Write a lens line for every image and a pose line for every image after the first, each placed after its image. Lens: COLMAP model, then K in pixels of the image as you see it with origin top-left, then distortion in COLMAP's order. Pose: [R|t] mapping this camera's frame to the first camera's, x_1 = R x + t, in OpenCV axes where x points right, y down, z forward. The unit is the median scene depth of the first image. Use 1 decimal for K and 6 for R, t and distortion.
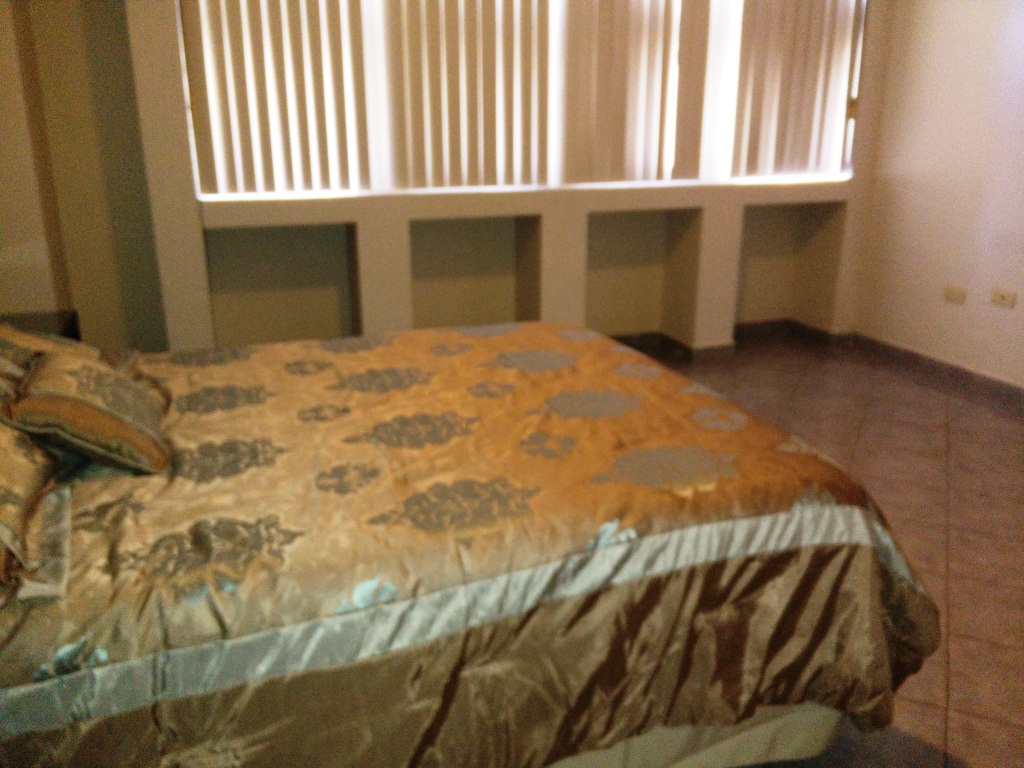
lens RADIAL K [[850.3, 0, 512.0], [0, 850.3, 384.0], [0, 0, 1]] dist [0.068351, -0.120408]
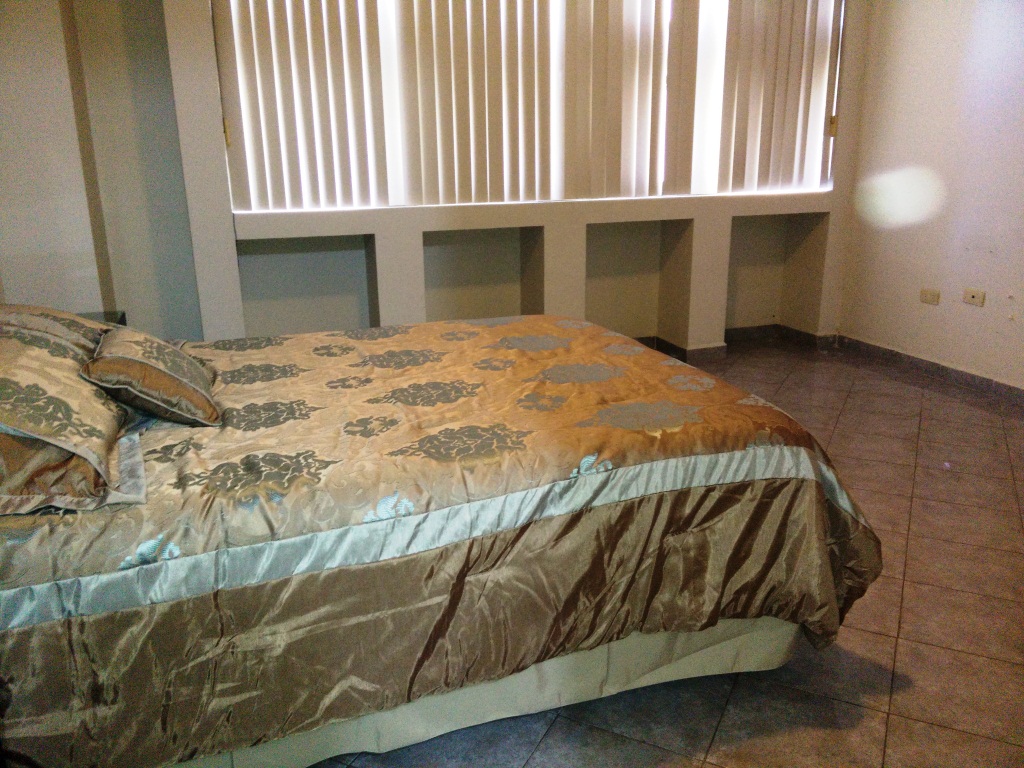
lens RADIAL K [[831.1, 0, 512.0], [0, 831.1, 384.0], [0, 0, 1]] dist [0.066325, -0.076547]
pose [[0.999852, -0.007886, -0.015268, 0.021357], [0.007458, 0.999583, -0.027888, 0.085332], [0.015481, 0.027770, 0.999494, -0.155737]]
